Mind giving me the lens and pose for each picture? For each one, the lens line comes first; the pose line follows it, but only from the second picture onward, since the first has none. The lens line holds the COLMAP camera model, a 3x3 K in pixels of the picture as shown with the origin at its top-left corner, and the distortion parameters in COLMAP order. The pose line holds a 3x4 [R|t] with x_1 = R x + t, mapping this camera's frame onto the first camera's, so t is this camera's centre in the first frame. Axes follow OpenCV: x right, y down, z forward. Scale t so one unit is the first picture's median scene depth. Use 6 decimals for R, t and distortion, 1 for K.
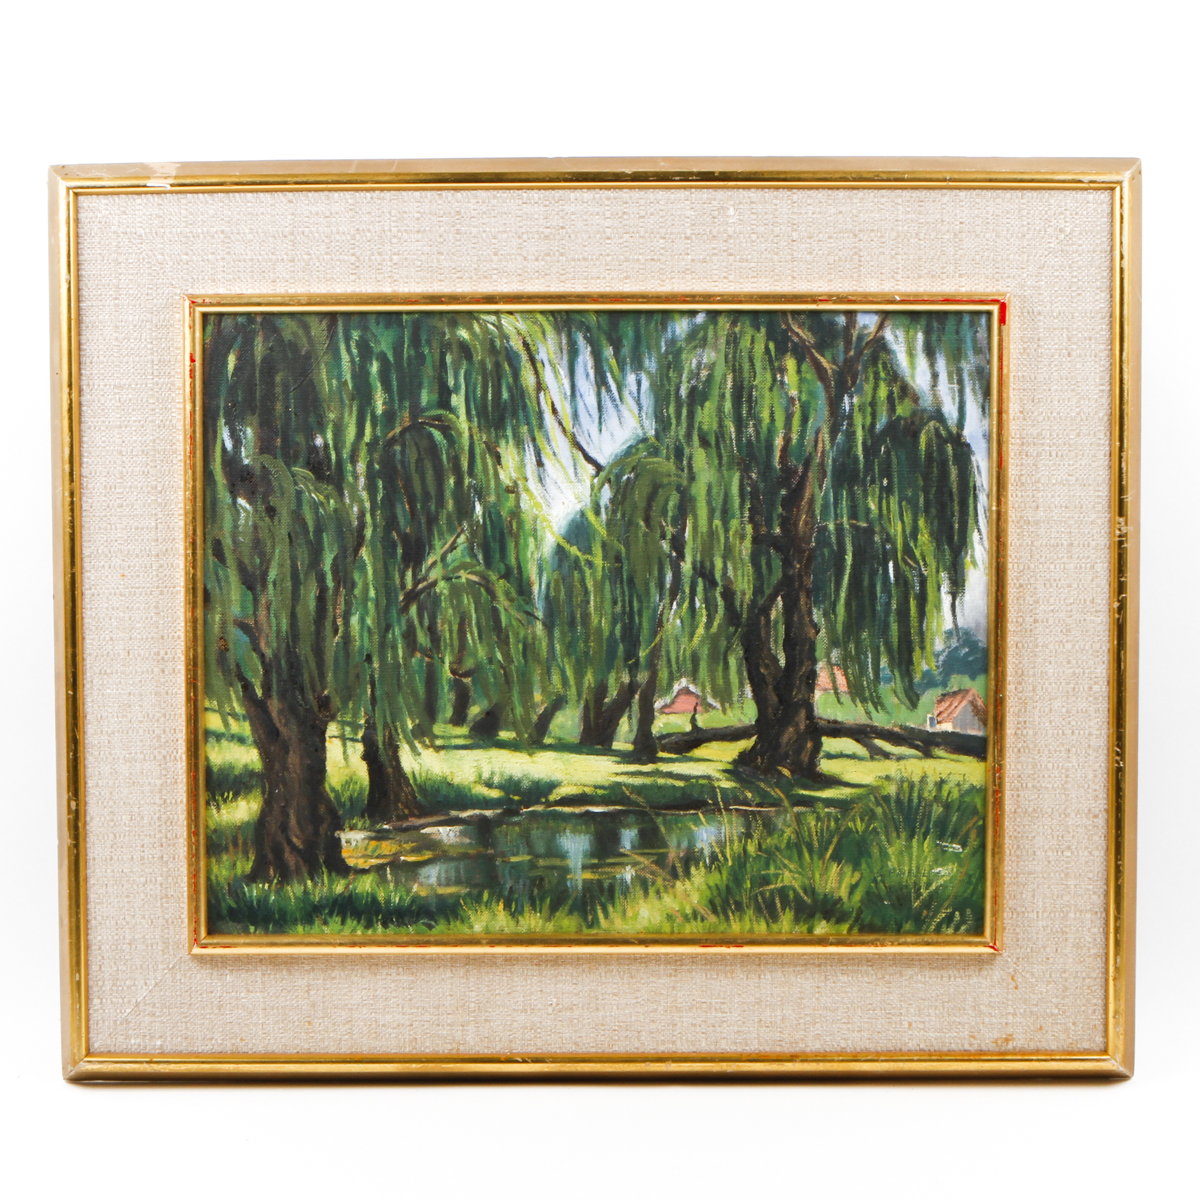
lens RADIAL K [[3029.6, 0, 596.8], [0, 3029.6, 601.5], [0, 0, 1]] dist [0.000327, 0.000000]
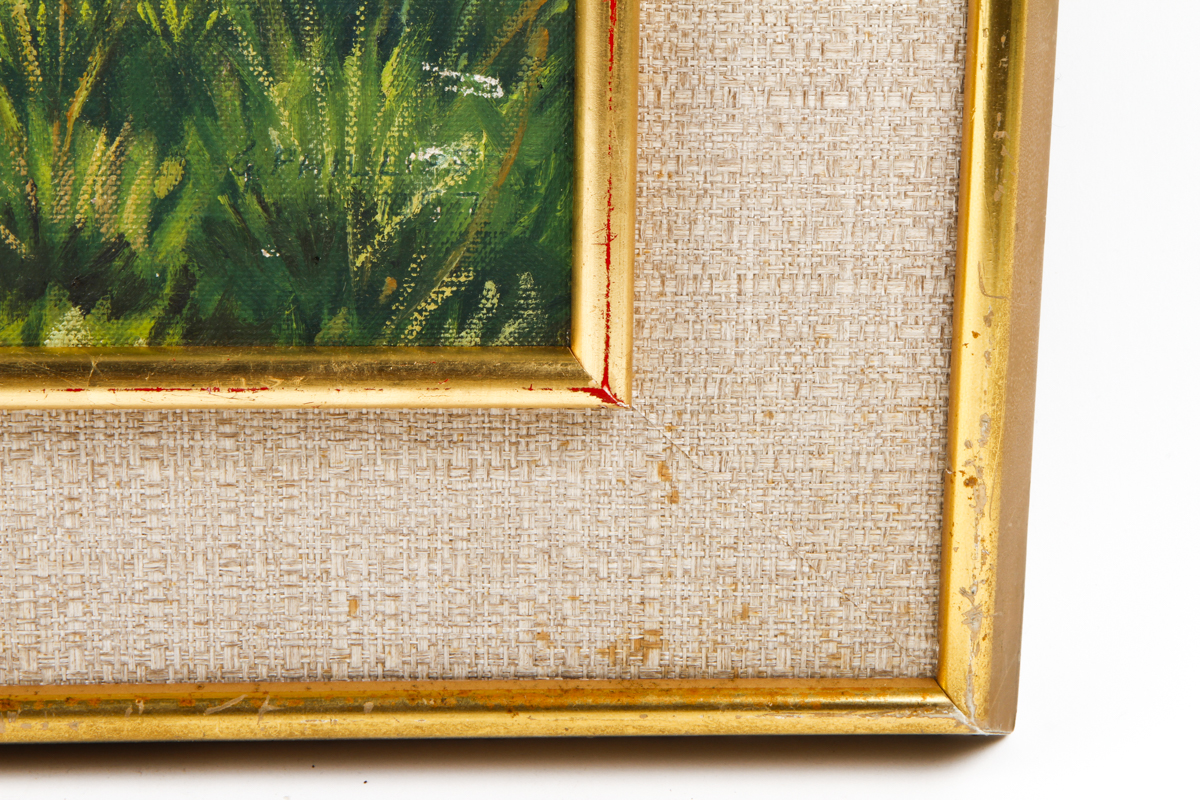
lens RADIAL K [[3266.7, 0, 603.3], [0, 3266.7, 400.7], [0, 0, 1]] dist [0.187678, 0.000000]
pose [[0.999119, -0.006490, 0.041474, 0.116456], [-0.005510, 0.959152, 0.282836, 0.016439], [-0.041616, -0.282815, 0.958271, 0.663484]]
